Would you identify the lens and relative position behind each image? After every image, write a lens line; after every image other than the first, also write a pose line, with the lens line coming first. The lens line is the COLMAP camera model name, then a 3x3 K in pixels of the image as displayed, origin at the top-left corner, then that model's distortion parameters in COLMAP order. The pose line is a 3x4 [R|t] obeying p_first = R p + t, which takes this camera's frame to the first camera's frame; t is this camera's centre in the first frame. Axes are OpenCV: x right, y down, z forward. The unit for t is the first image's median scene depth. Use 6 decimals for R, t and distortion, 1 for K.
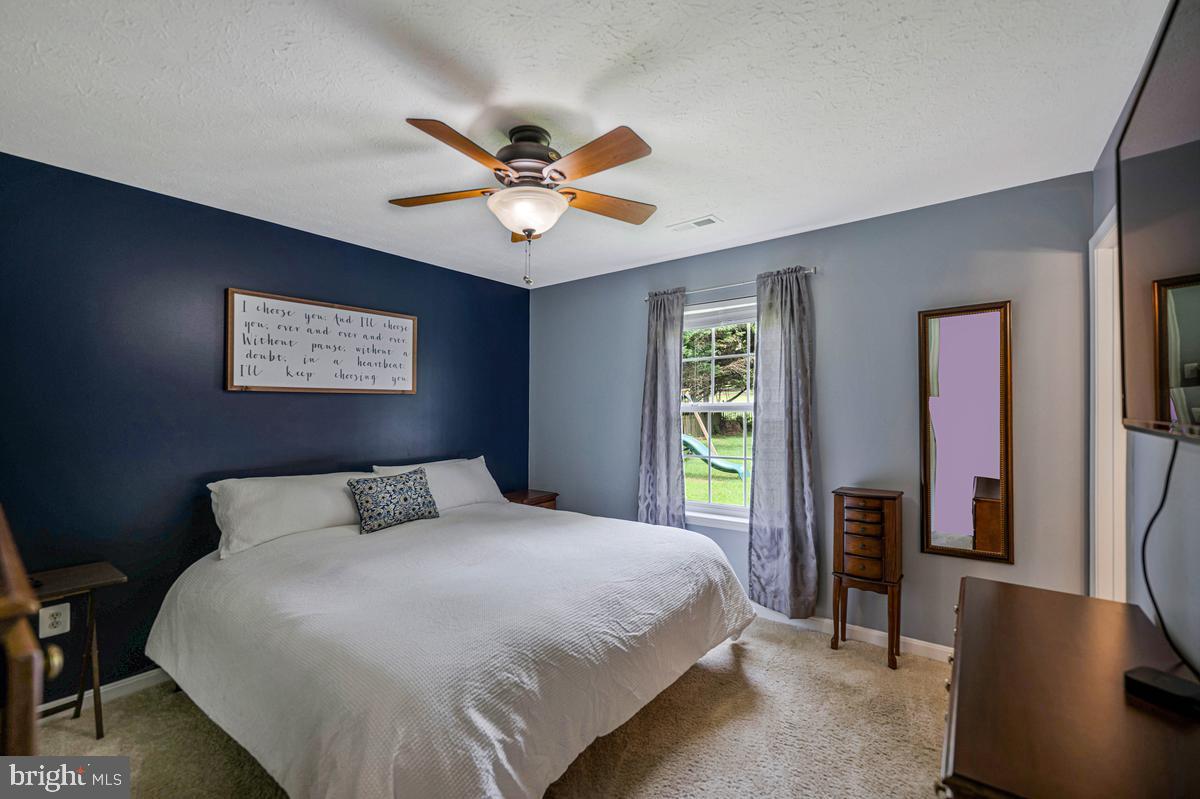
lens RADIAL K [[494.1, 0, 593.6], [0, 494.1, 404.0], [0, 0, 1]] dist [0.000041, -0.000018]
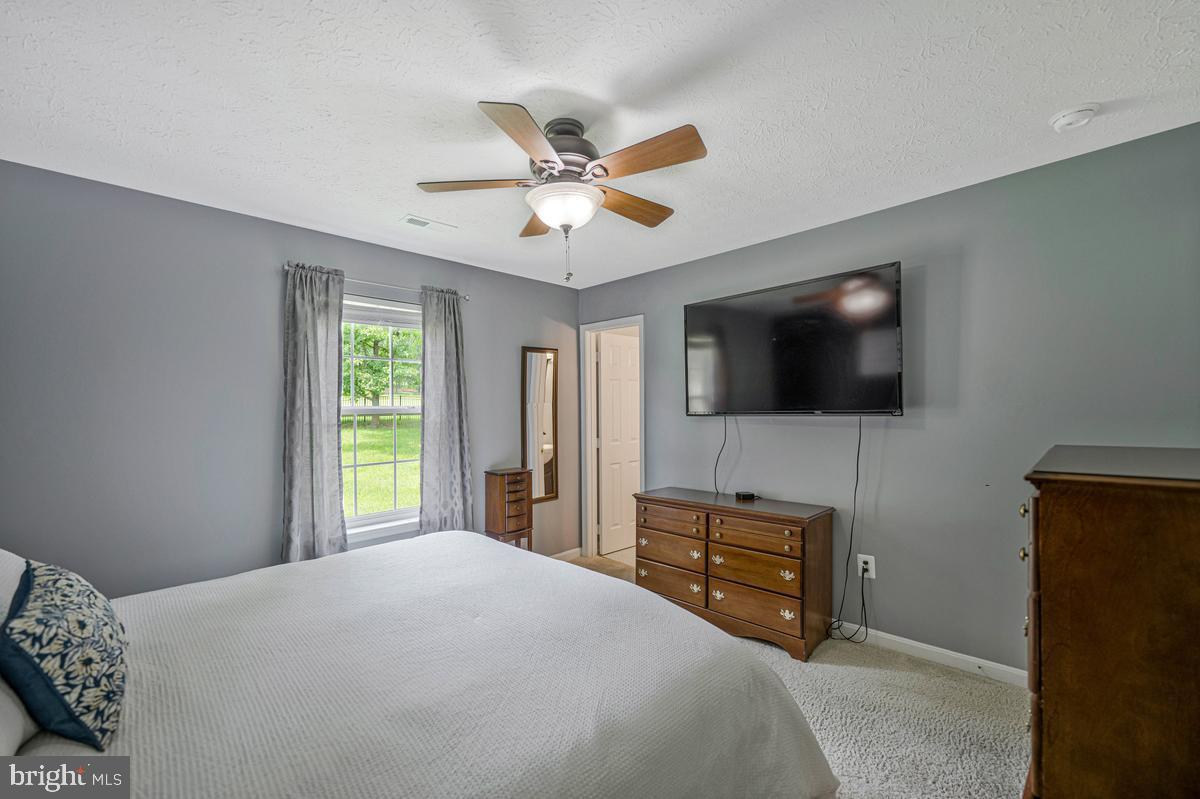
lens RADIAL K [[487.1, 0, 599.8], [0, 487.1, 410.3], [0, 0, 1]] dist [-0.000260, -0.000039]
pose [[0.129276, 0.000783, 0.991608, -0.703982], [0.001769, 0.999998, -0.001020, 0.009329], [-0.991607, 0.001886, 0.129275, 0.522626]]
